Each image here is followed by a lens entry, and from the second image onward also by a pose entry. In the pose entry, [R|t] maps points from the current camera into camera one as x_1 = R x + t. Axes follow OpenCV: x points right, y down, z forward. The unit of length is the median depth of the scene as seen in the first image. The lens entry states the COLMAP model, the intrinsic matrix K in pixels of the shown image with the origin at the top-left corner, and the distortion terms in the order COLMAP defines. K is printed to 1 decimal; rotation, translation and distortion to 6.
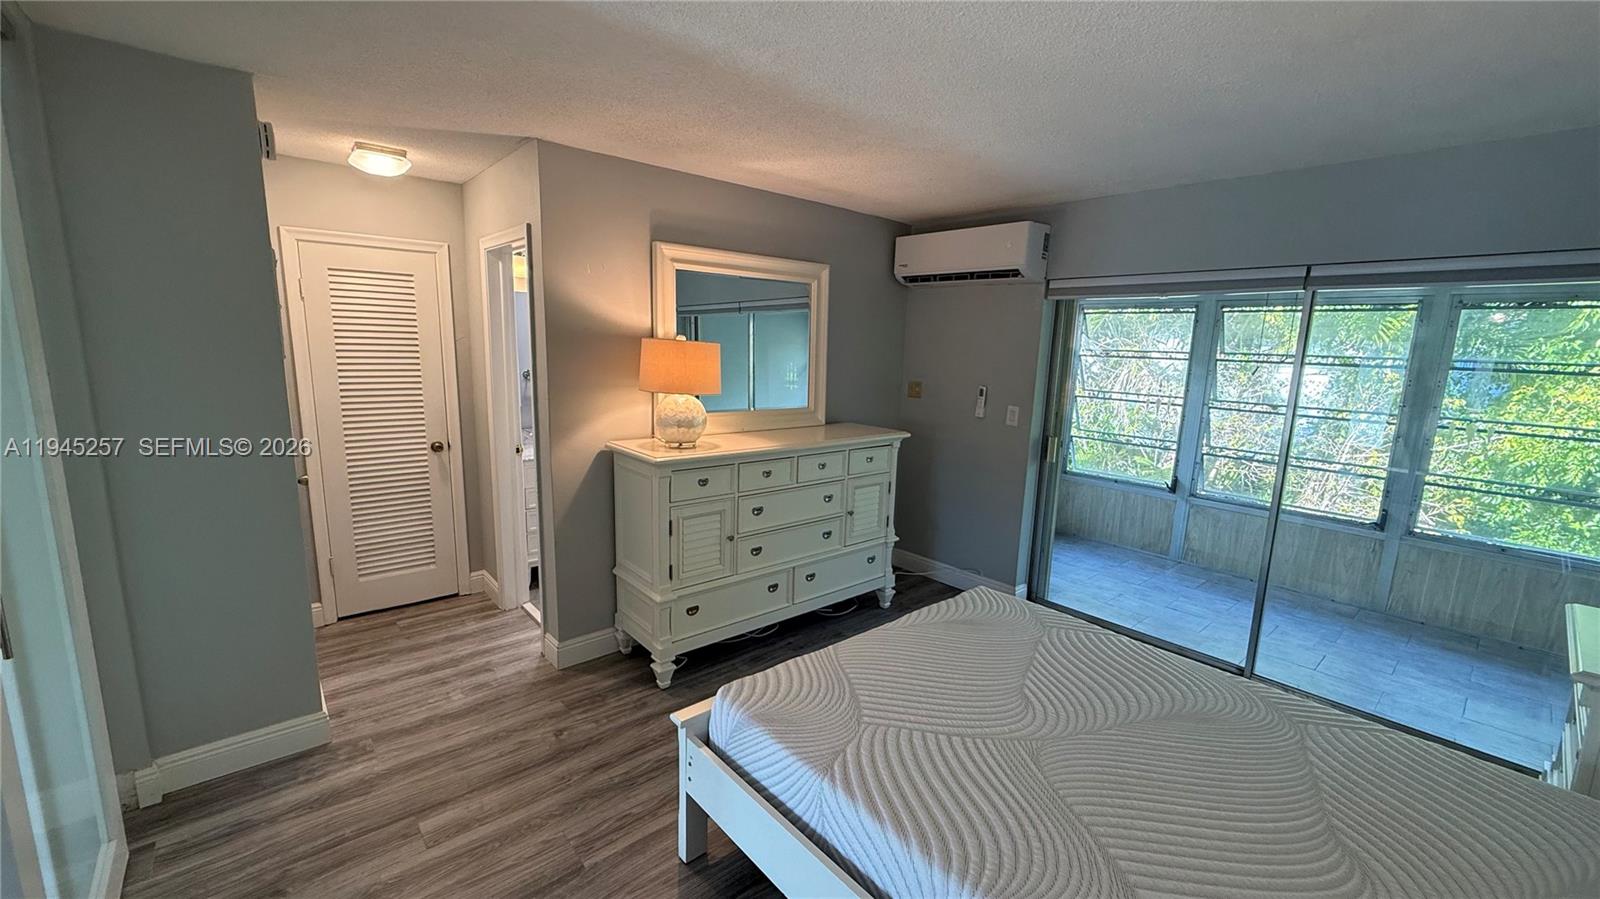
lens RADIAL K [[635.0, 0, 795.4], [0, 635.0, 449.3], [0, 0, 1]] dist [0.001119, -0.000144]
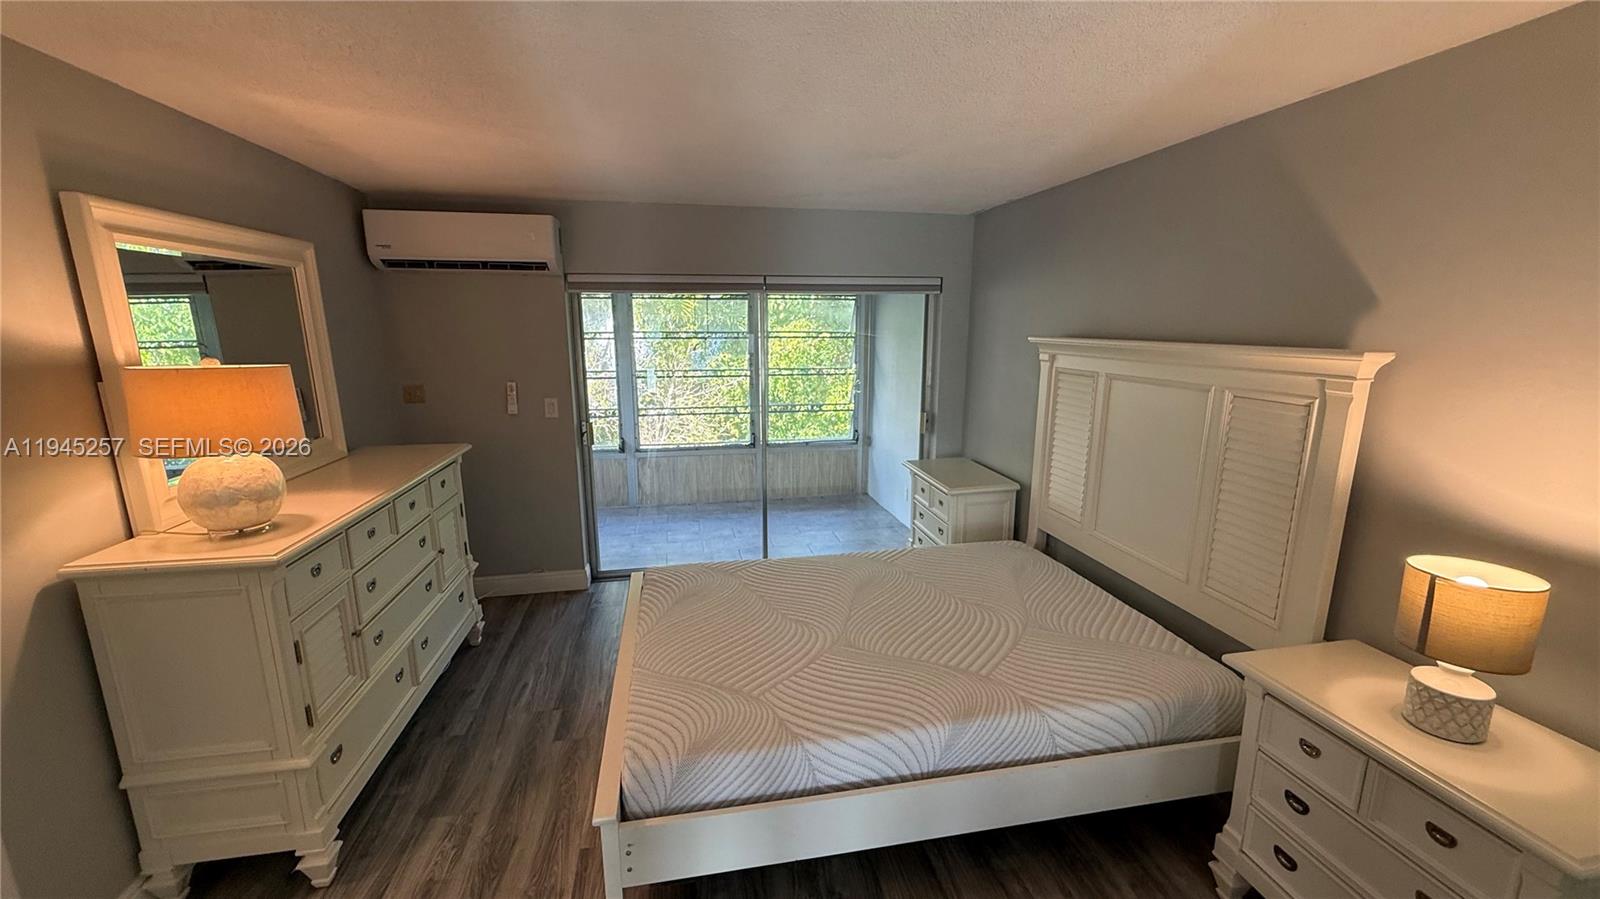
lens RADIAL K [[635.0, 0, 795.0], [0, 635.0, 454.4], [0, 0, 1]] dist [0.001119, -0.000144]
pose [[0.501866, -0.208602, 0.839414, -0.337310], [0.163745, 0.975846, 0.144608, -0.065819], [-0.849305, 0.064876, 0.523901, 0.154695]]
